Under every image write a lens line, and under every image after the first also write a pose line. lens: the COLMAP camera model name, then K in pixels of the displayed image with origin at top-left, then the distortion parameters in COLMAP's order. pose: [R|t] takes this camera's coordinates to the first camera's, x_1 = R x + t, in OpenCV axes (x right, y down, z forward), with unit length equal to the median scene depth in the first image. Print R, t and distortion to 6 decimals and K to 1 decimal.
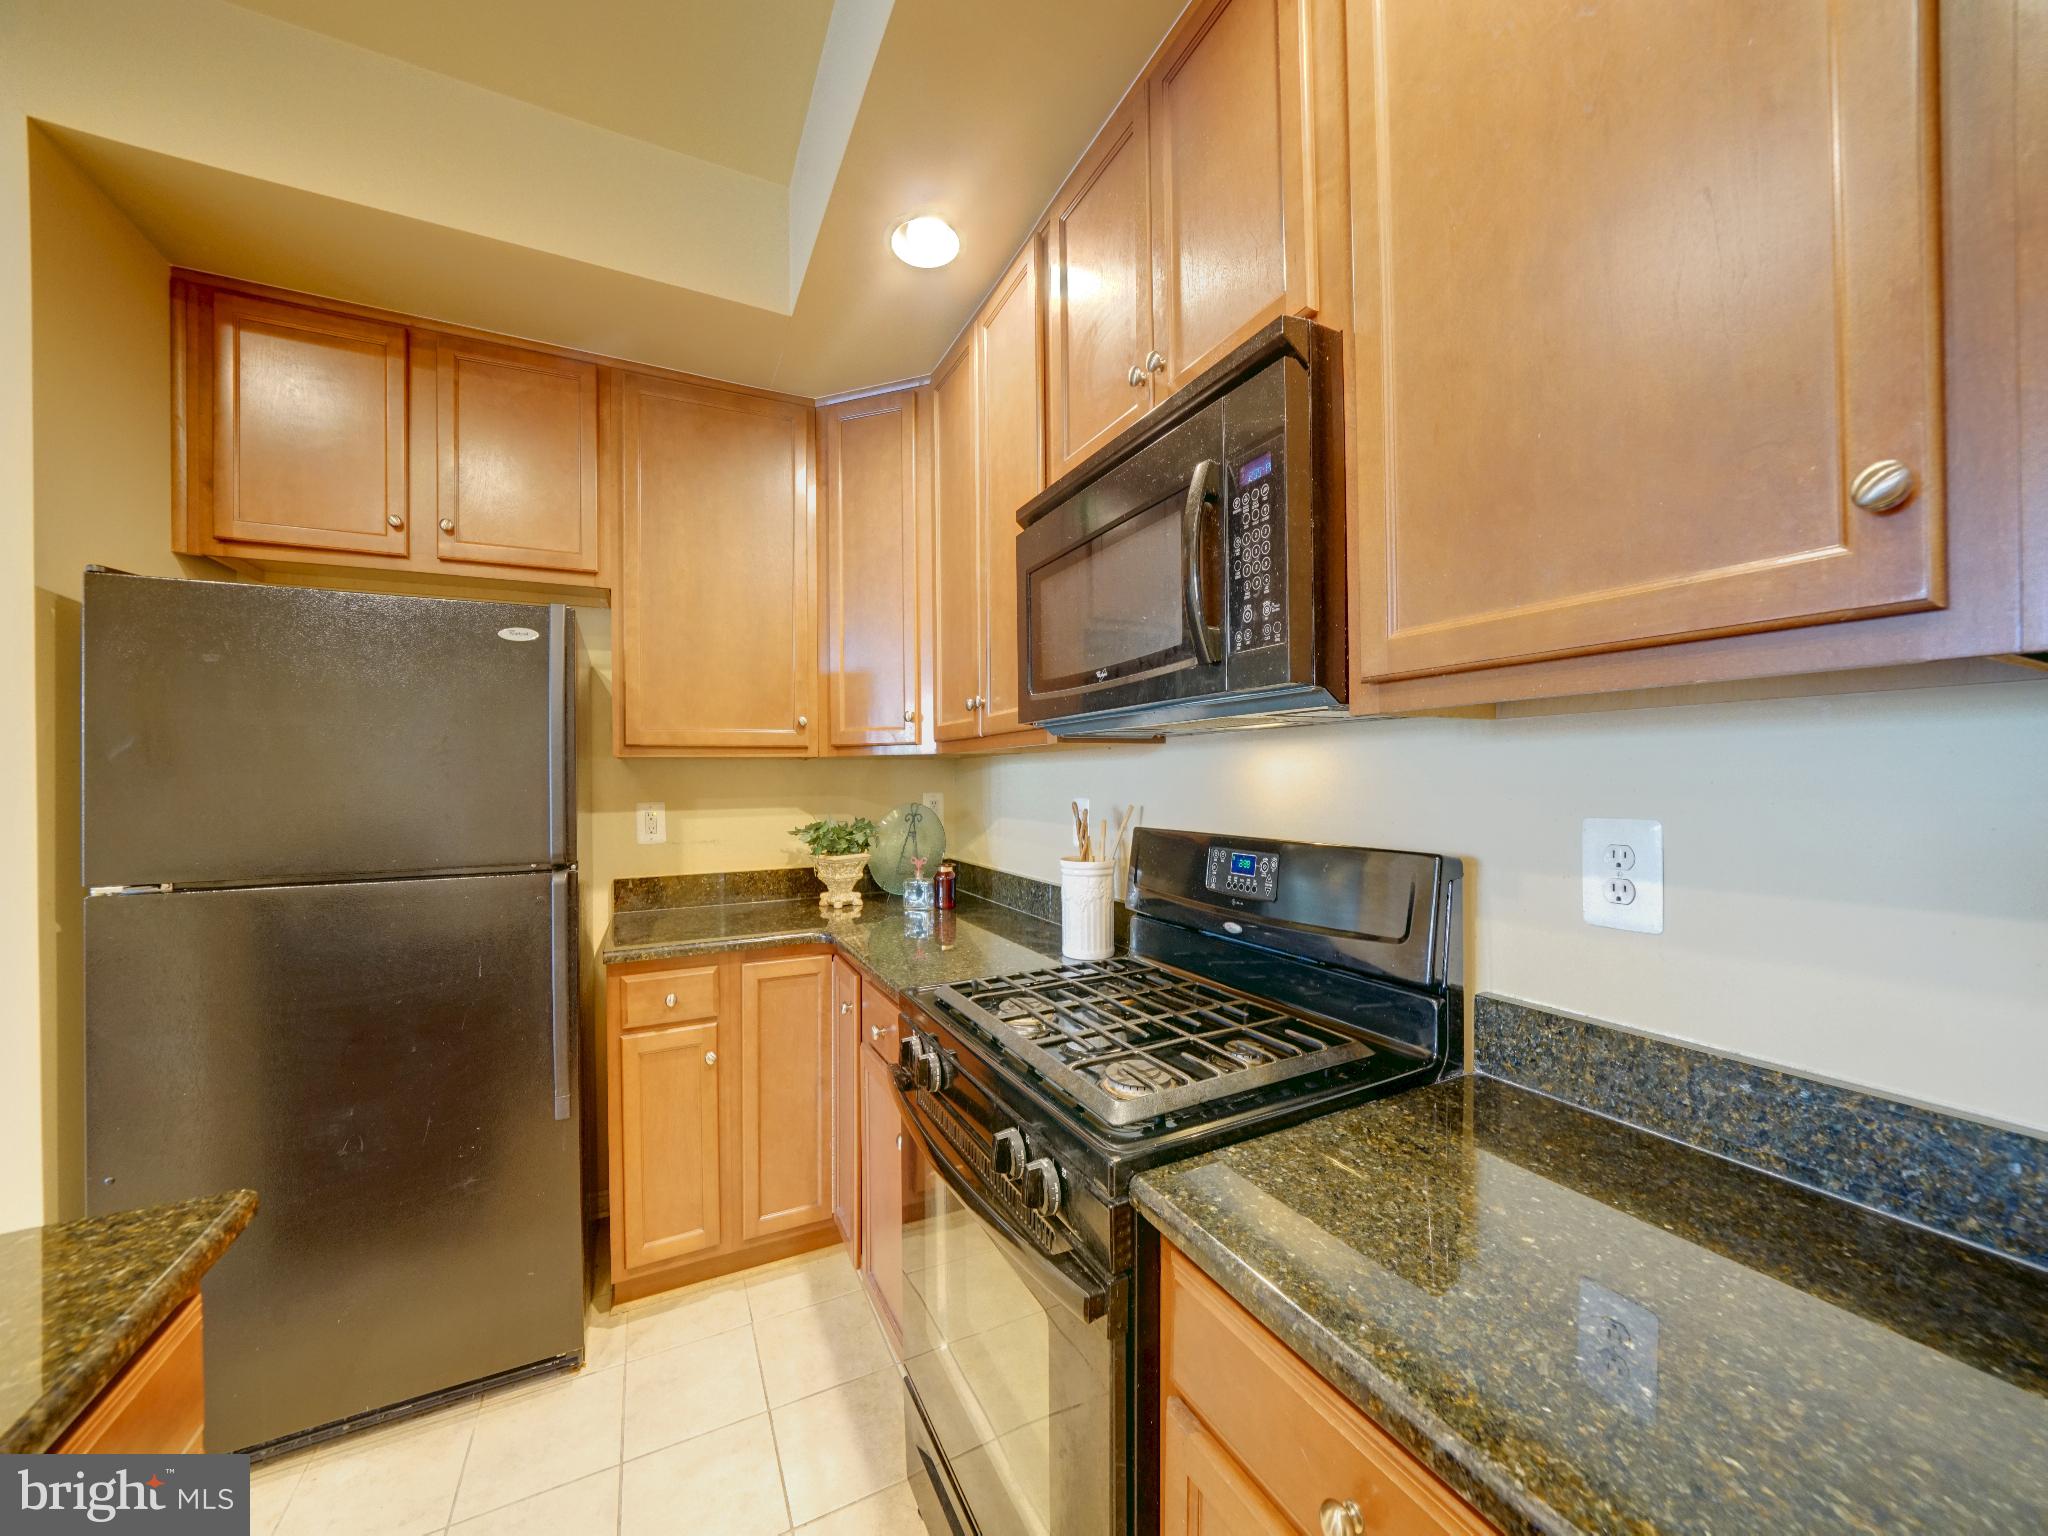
lens RADIAL K [[716.6, 0, 1016.0], [0, 716.6, 779.7], [0, 0, 1]] dist [-0.020560, 0.002105]
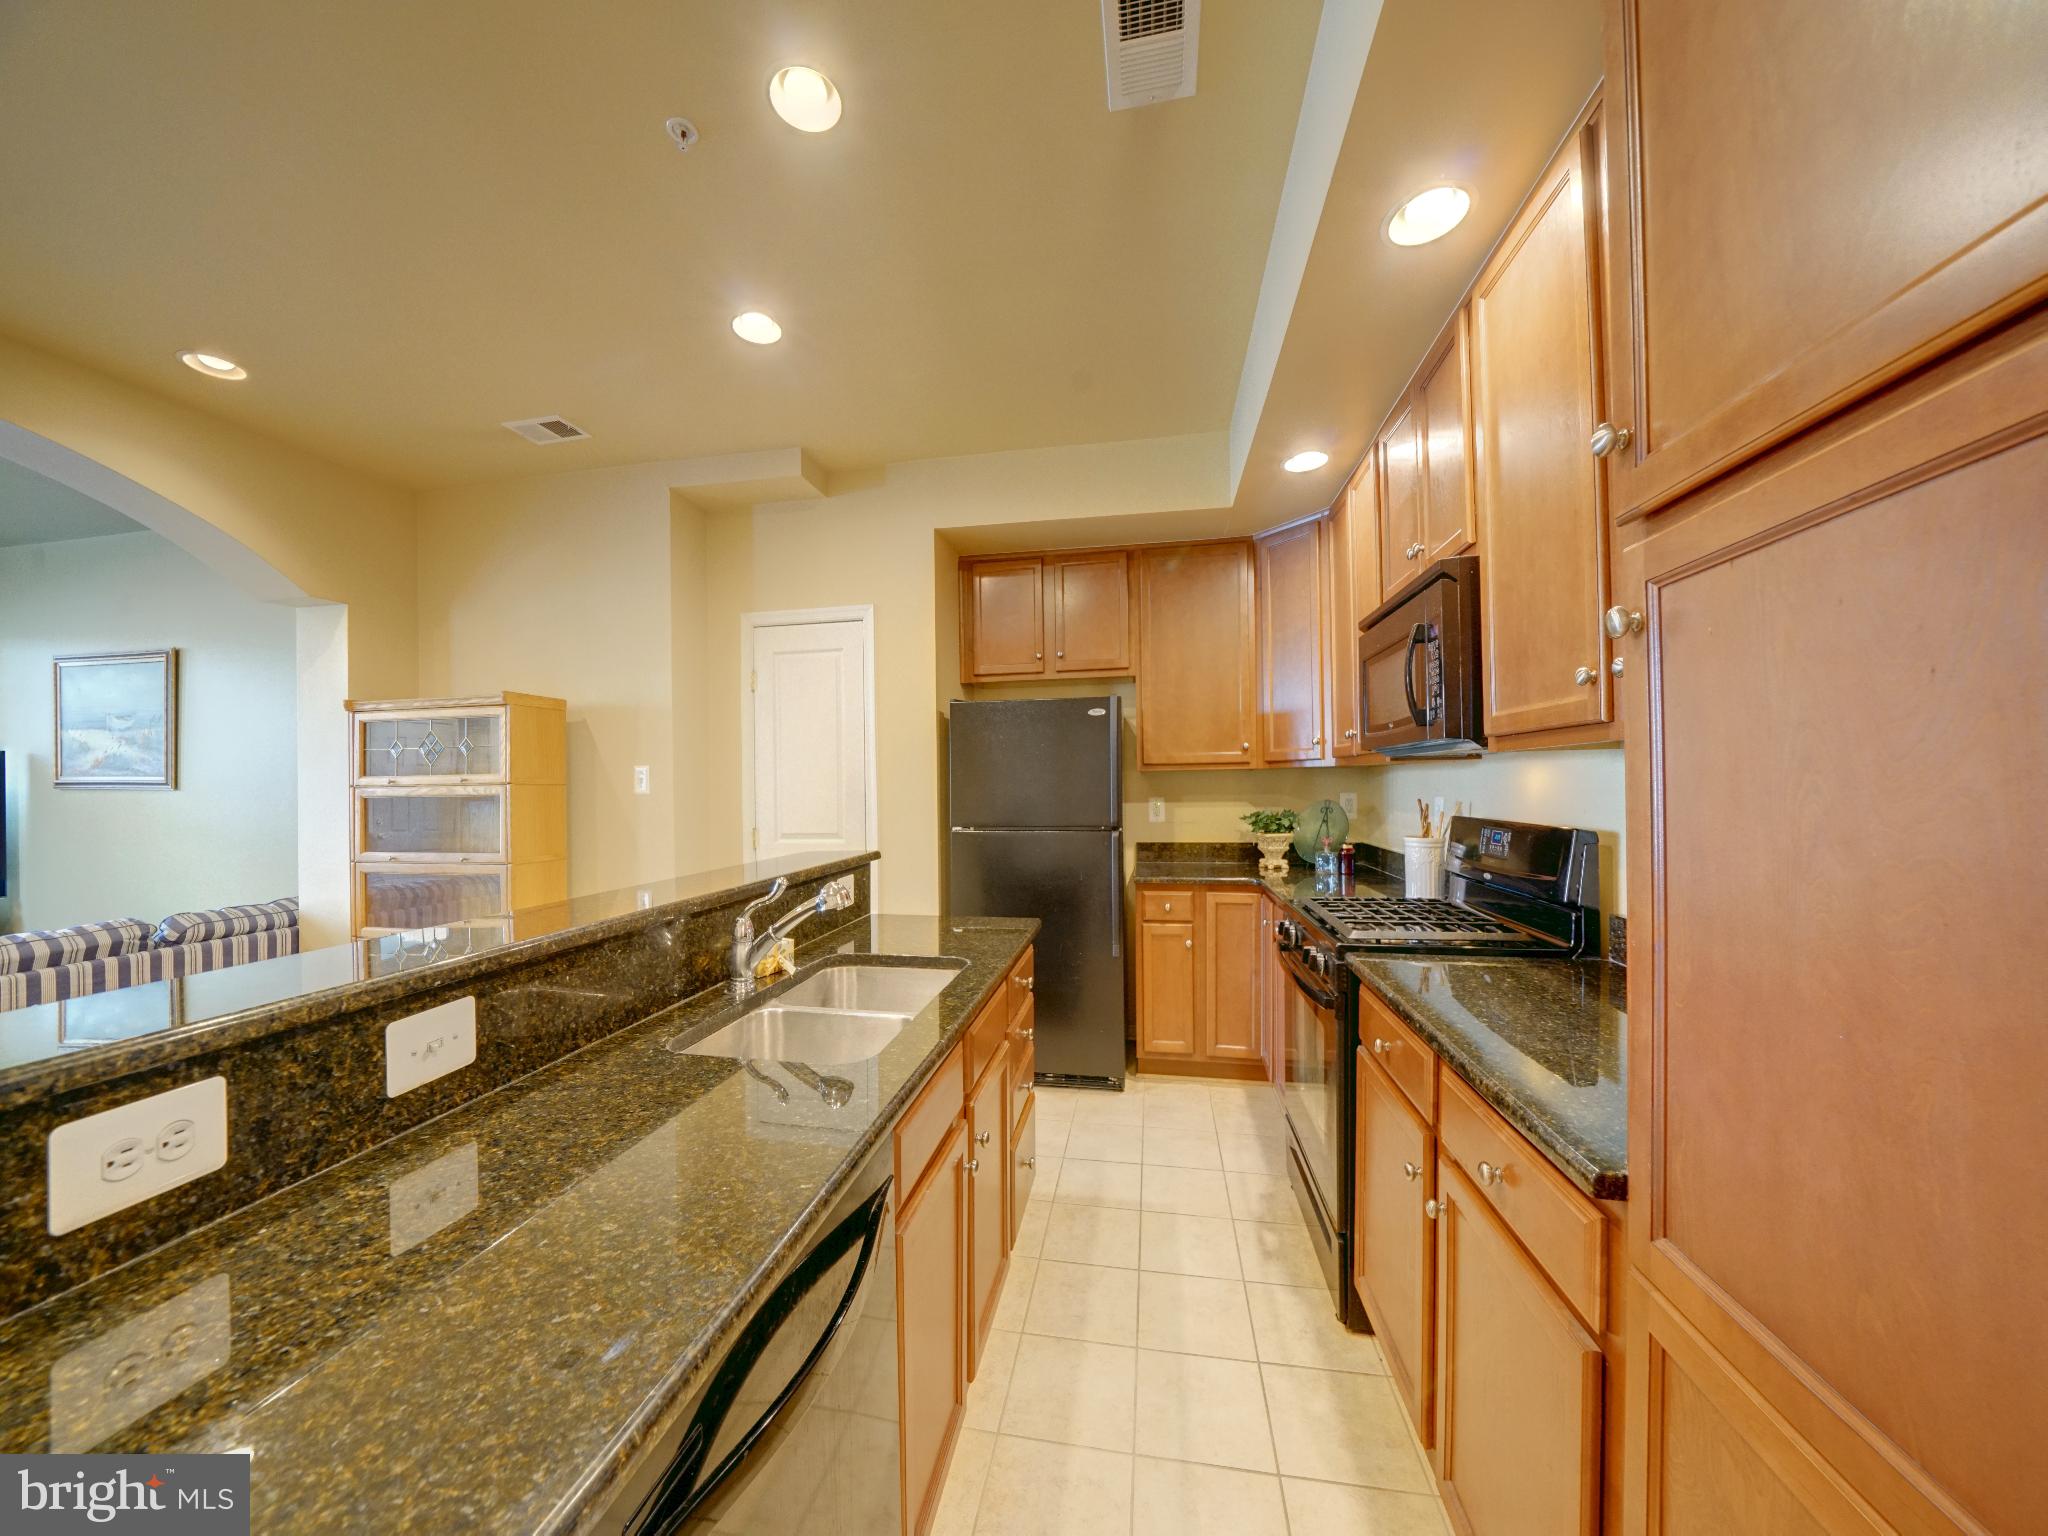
lens RADIAL K [[716.6, 0, 1016.5], [0, 716.6, 776.8], [0, 0, 1]] dist [-0.020560, 0.002105]
pose [[0.794311, -0.006170, -0.607480, 0.291273], [0.003370, 0.999978, -0.005750, -0.009132], [0.607502, 0.002520, 0.794314, -0.628610]]
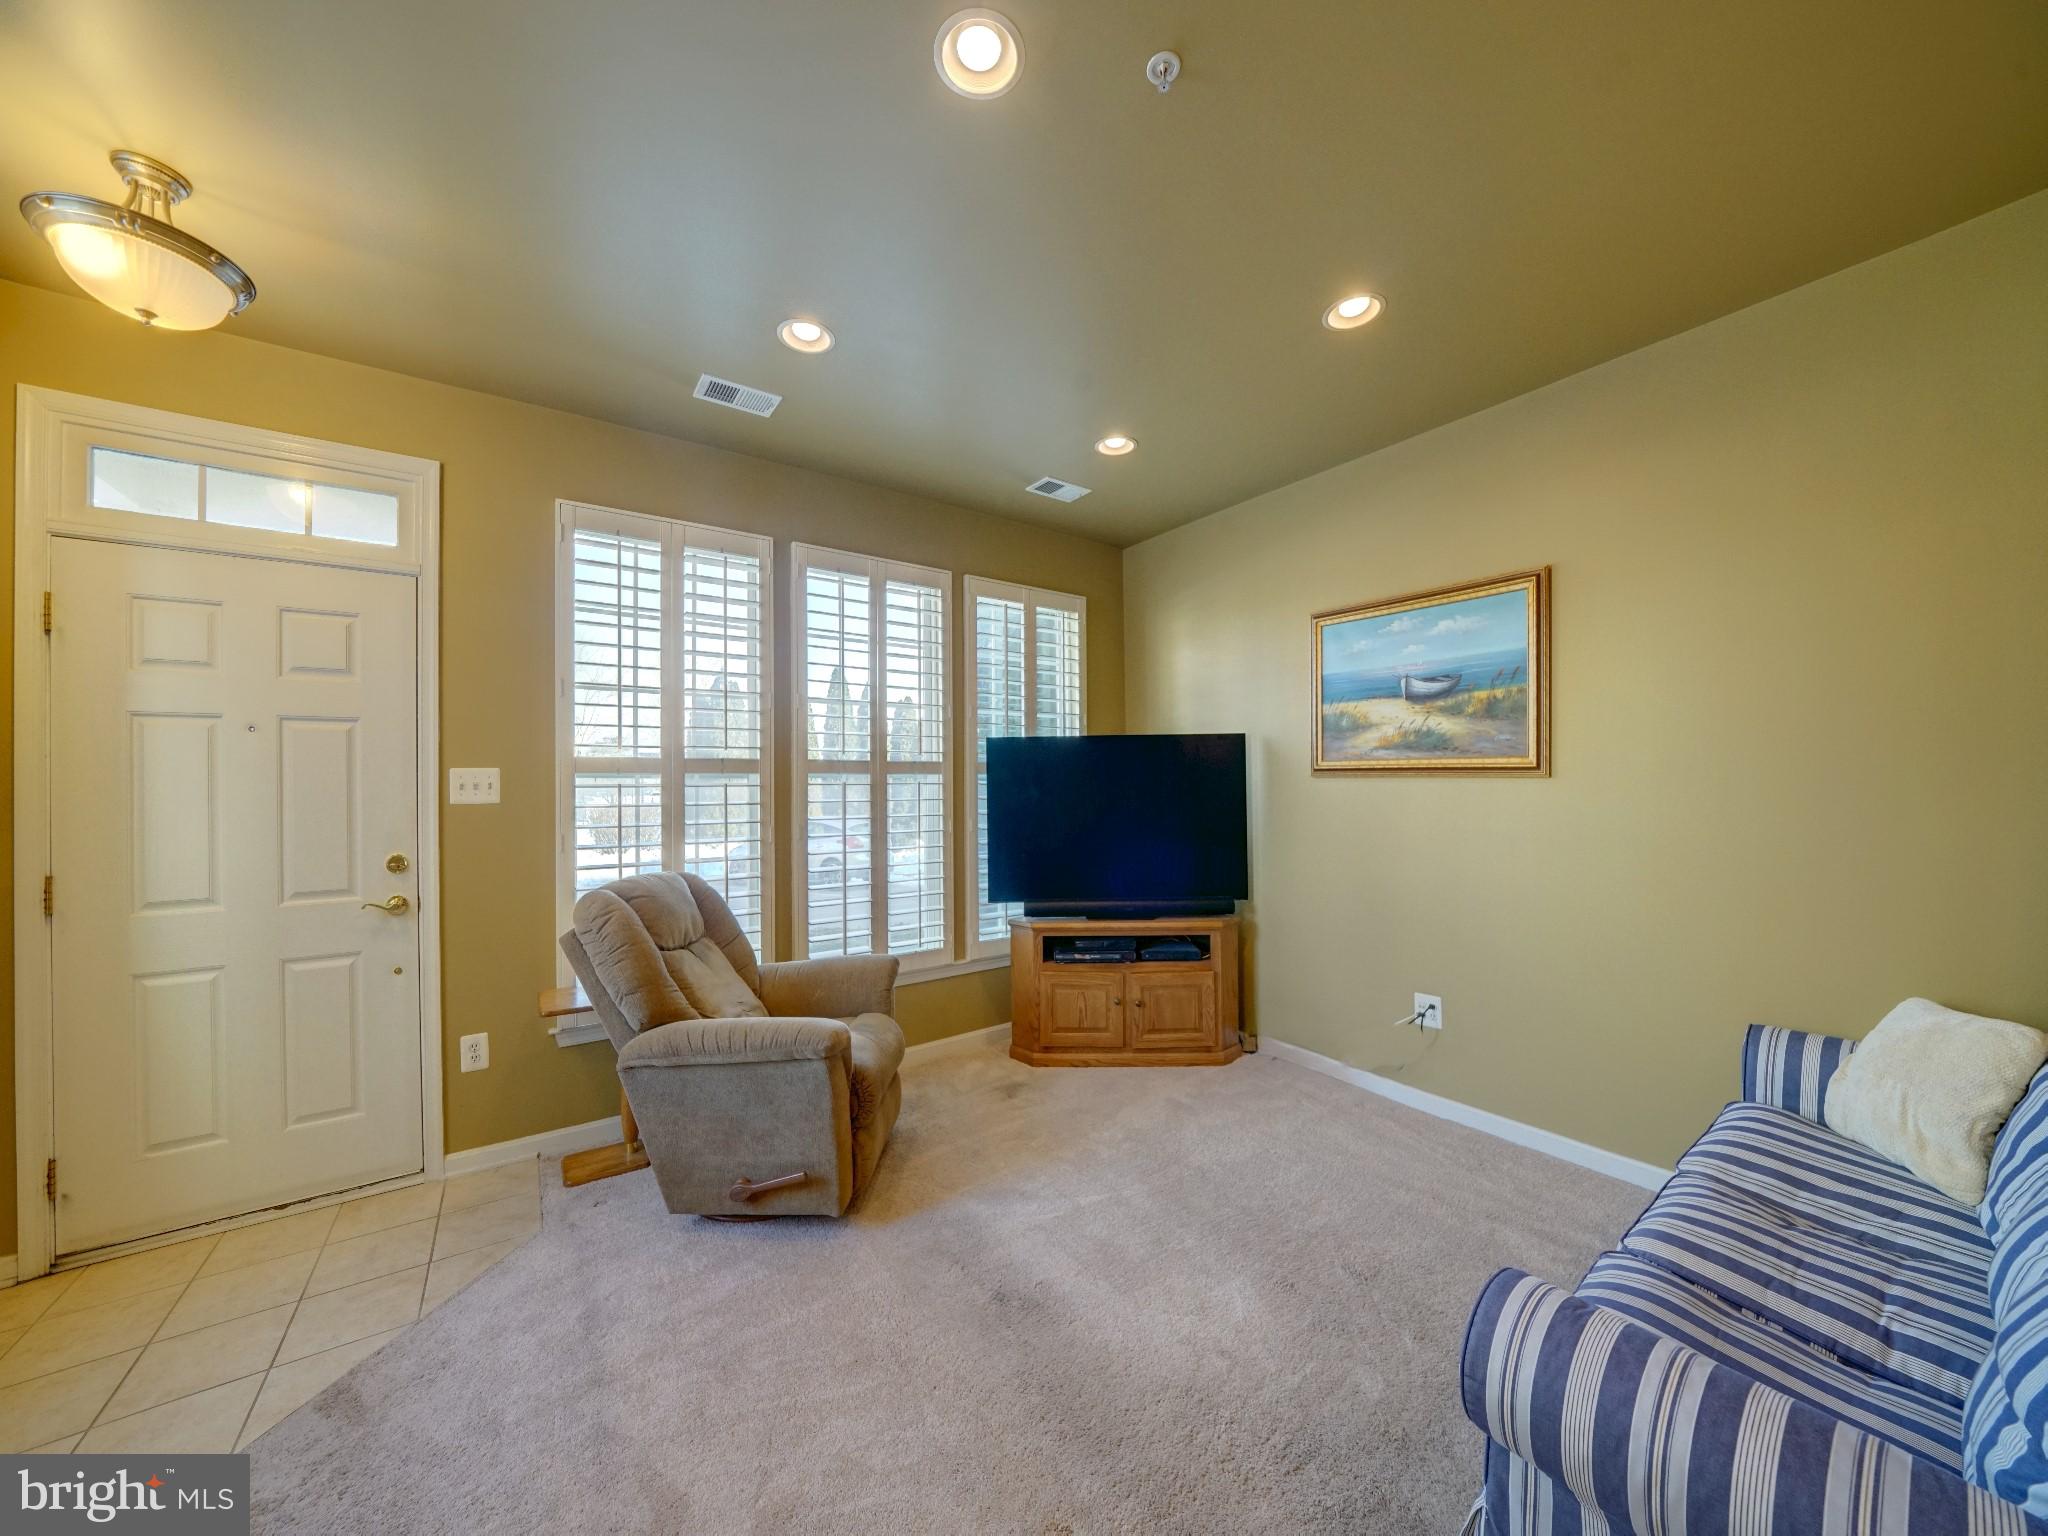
lens RADIAL K [[716.6, 0, 1020.9], [0, 716.6, 778.7], [0, 0, 1]] dist [-0.020560, 0.002105]
pose [[0.163155, -0.001063, -0.986600, -1.754833], [0.000679, 0.999999, -0.000965, 0.012914], [0.986600, -0.000512, 0.163156, -1.767178]]
